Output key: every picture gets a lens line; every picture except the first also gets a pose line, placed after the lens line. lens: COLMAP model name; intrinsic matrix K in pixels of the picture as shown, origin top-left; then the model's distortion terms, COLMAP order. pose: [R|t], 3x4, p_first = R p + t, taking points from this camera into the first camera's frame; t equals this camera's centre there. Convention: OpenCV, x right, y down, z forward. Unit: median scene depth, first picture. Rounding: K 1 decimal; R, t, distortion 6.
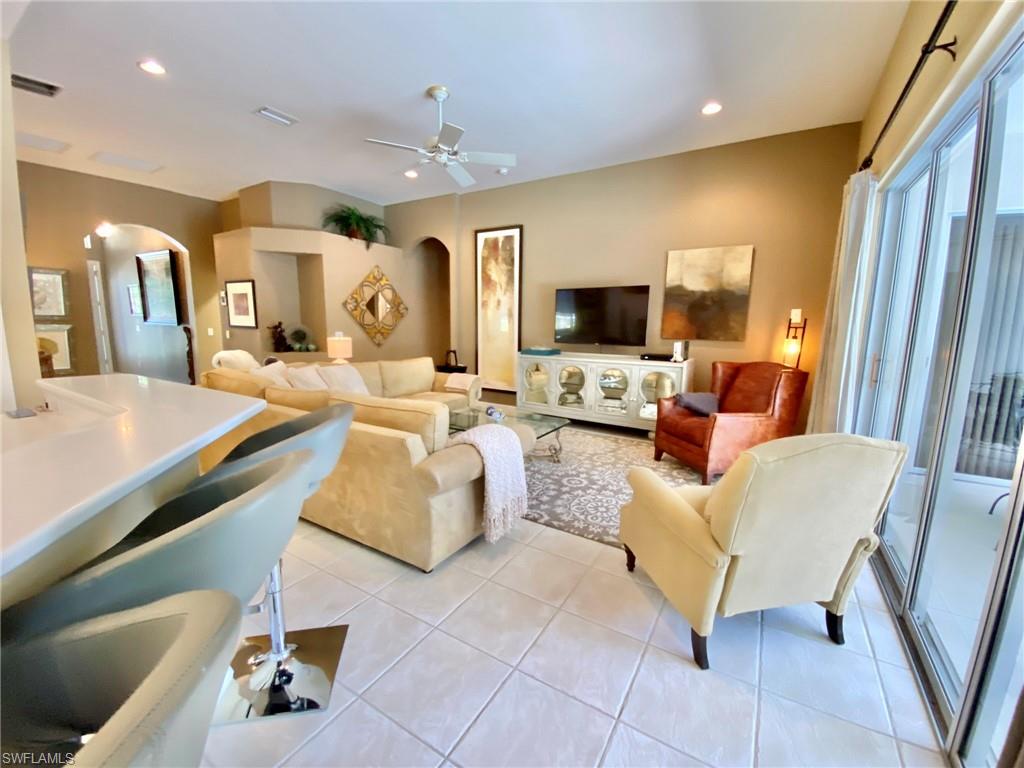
lens RADIAL K [[414.6, 0, 509.7], [0, 414.6, 386.6], [0, 0, 1]] dist [0.027703, -0.024522]
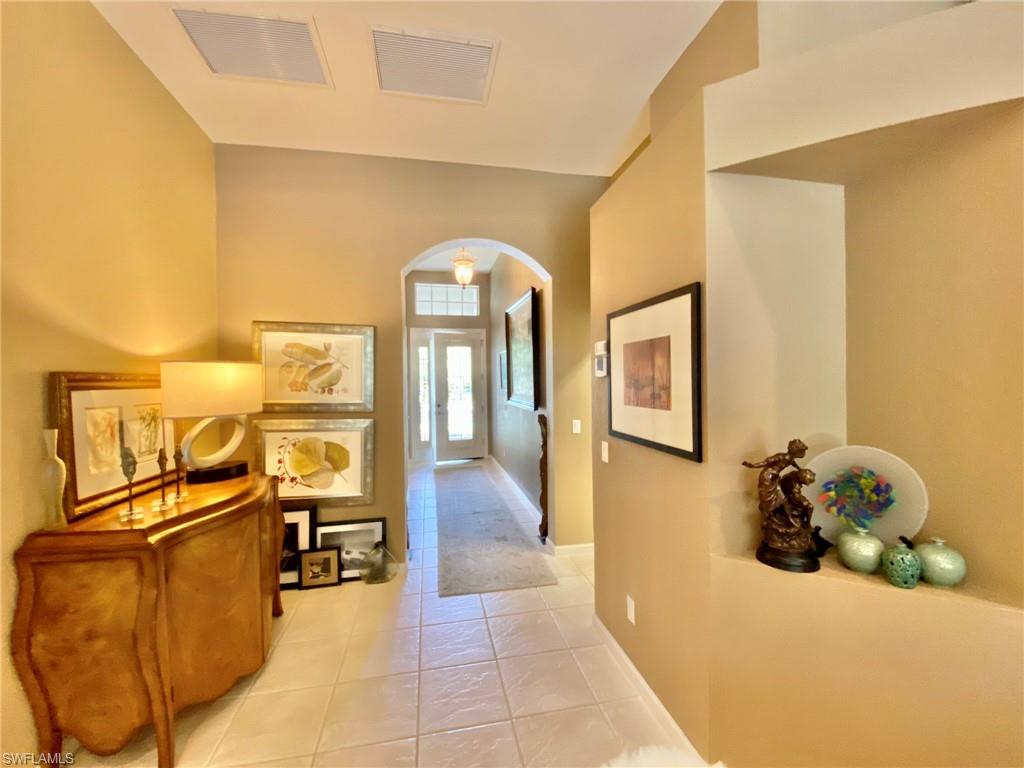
lens RADIAL K [[414.6, 0, 509.7], [0, 414.6, 386.6], [0, 0, 1]] dist [0.027703, -0.024522]
pose [[0.686630, -0.013887, -0.726874, -0.480031], [-0.088022, 0.990874, -0.102079, -0.144282], [0.721658, 0.134072, 0.679142, 0.704873]]
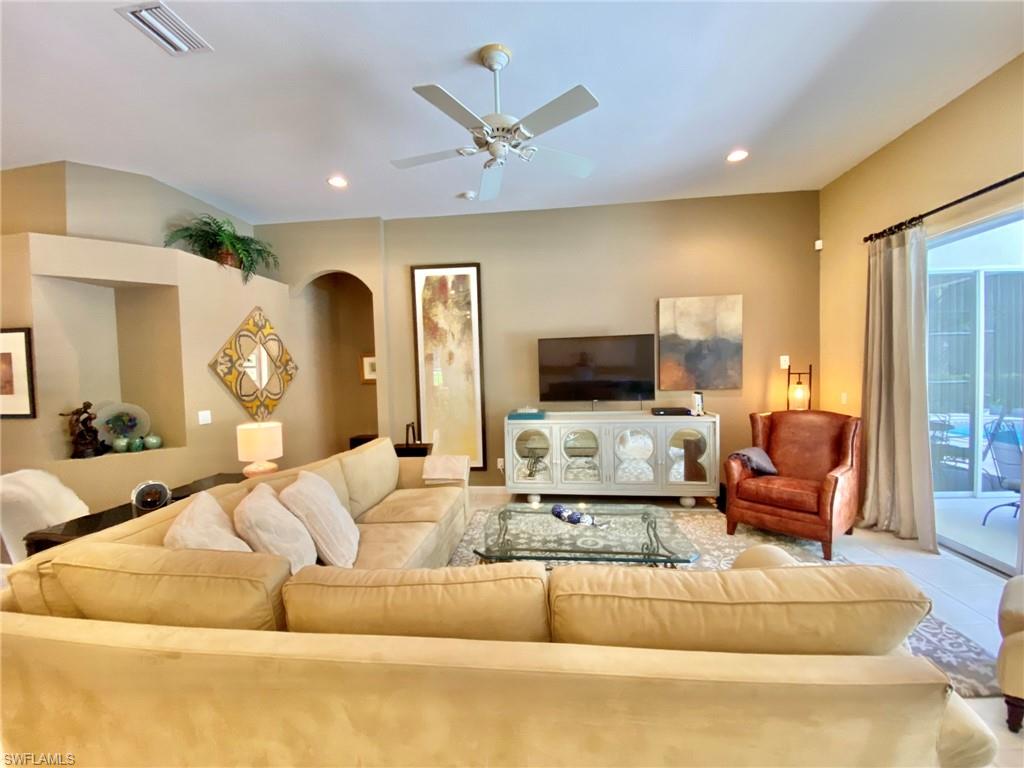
lens RADIAL K [[414.6, 0, 509.7], [0, 414.6, 386.6], [0, 0, 1]] dist [0.027703, -0.024522]
pose [[0.898561, -0.058028, 0.434995, -0.281770], [0.107972, 0.989983, -0.090973, -0.064366], [-0.425358, 0.128712, 0.895826, 0.266427]]
